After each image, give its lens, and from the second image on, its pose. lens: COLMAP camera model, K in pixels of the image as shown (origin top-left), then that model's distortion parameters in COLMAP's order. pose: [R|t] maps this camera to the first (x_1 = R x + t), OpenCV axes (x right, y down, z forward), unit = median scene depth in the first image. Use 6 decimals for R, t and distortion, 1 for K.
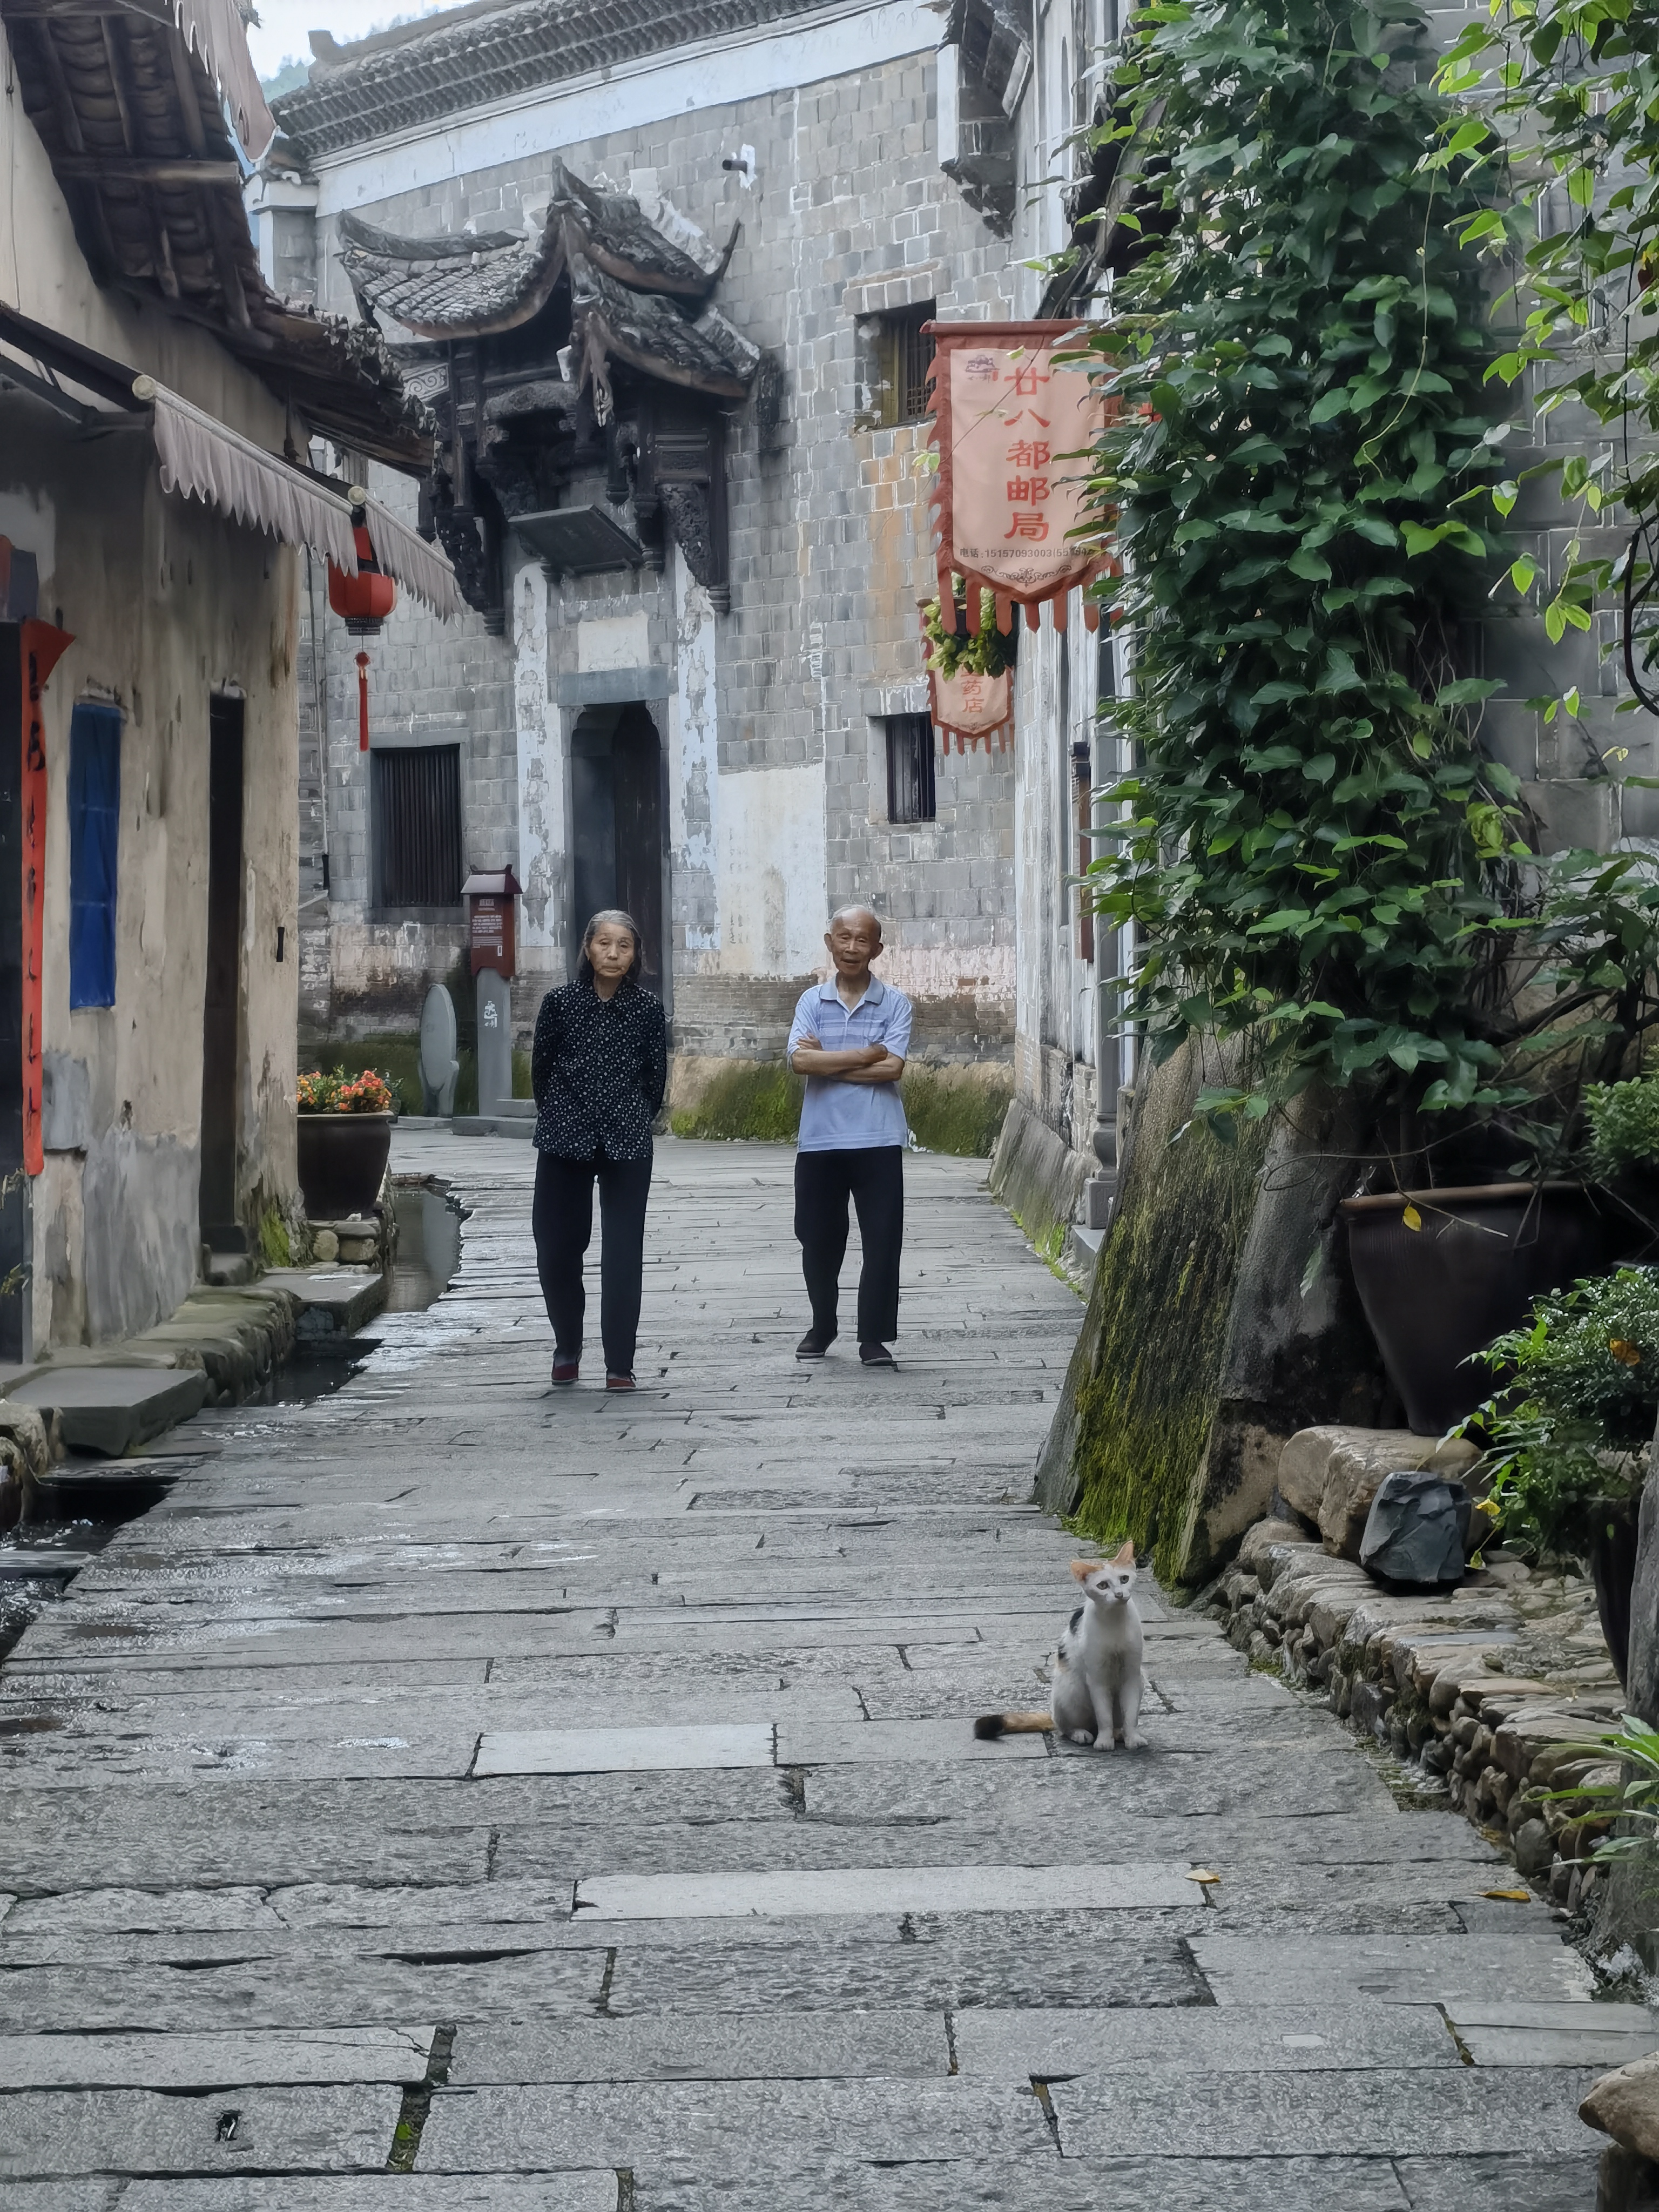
lens RADIAL K [[6431.5, 0, 829.0], [0, 6431.5, 1105.8], [0, 0, 1]] dist [0.049498, 0.000000]
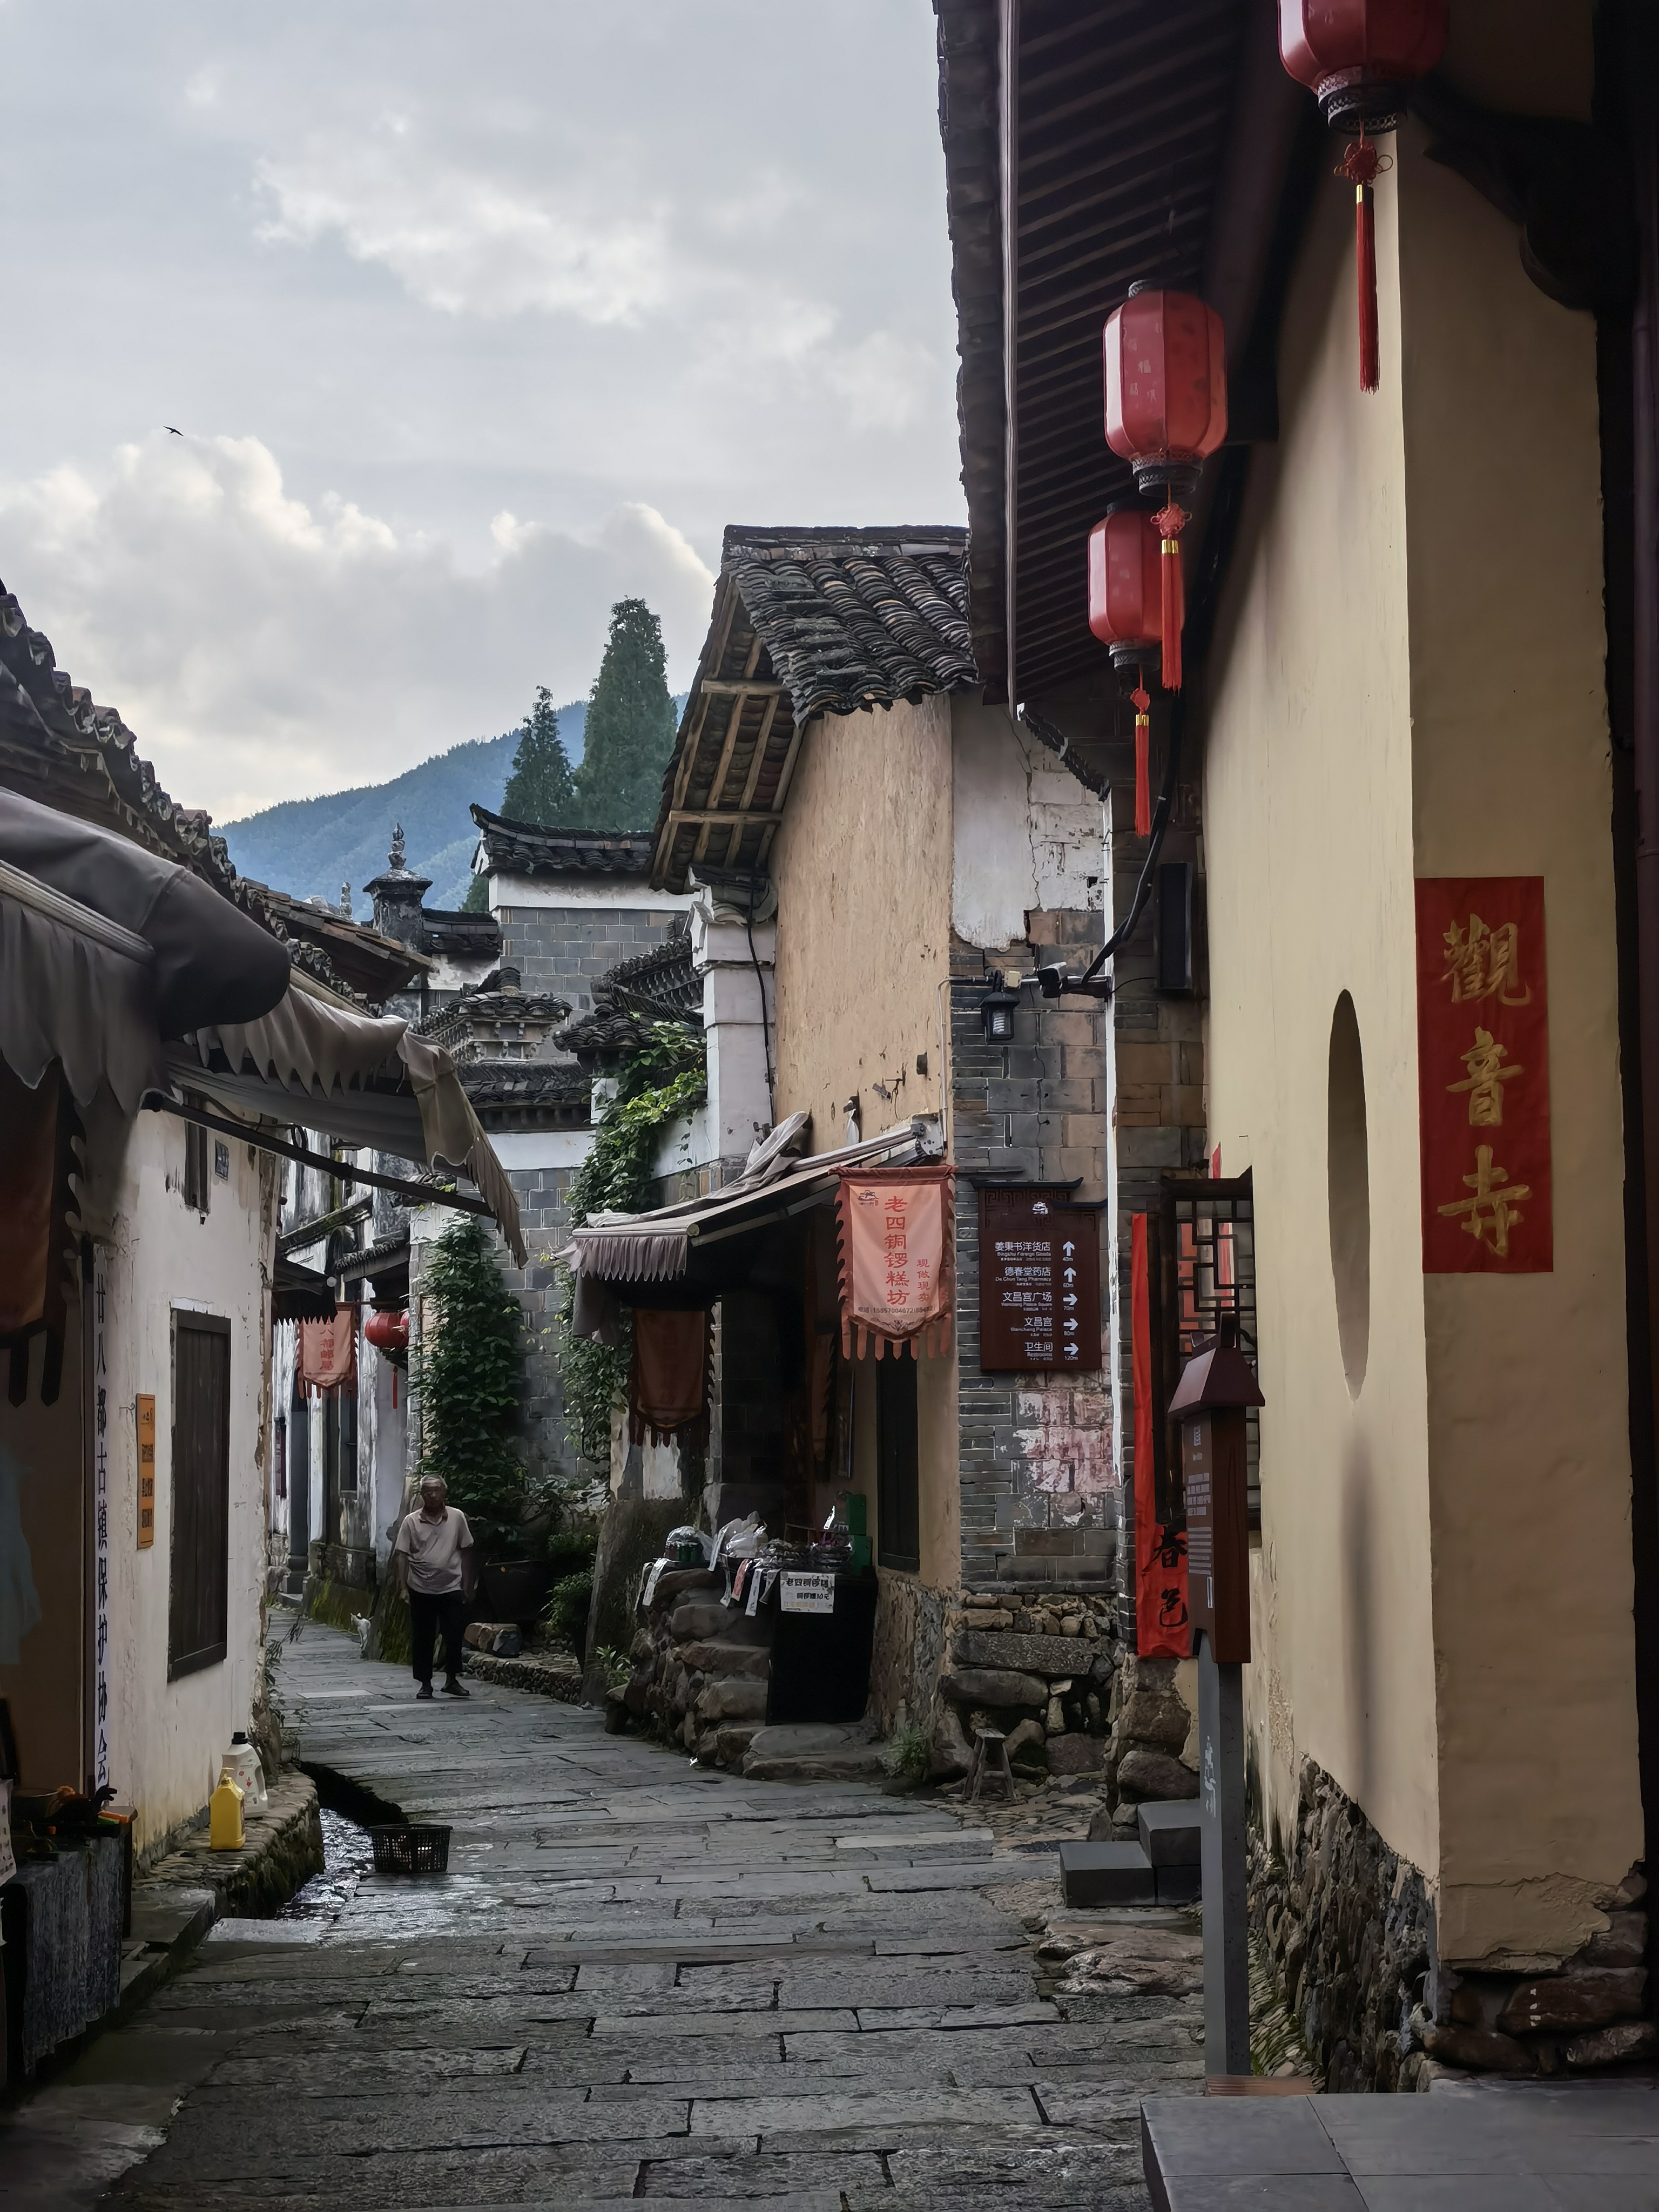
lens RADIAL K [[3544.8, 0, 829.2], [0, 3544.8, 1106.2], [0, 0, 1]] dist [0.007879, 0.000000]
pose [[0.966880, 0.021051, 0.254361, -0.282509], [0.011303, 0.992084, -0.125068, 0.009492], [-0.254980, 0.123801, 0.958988, -1.226710]]
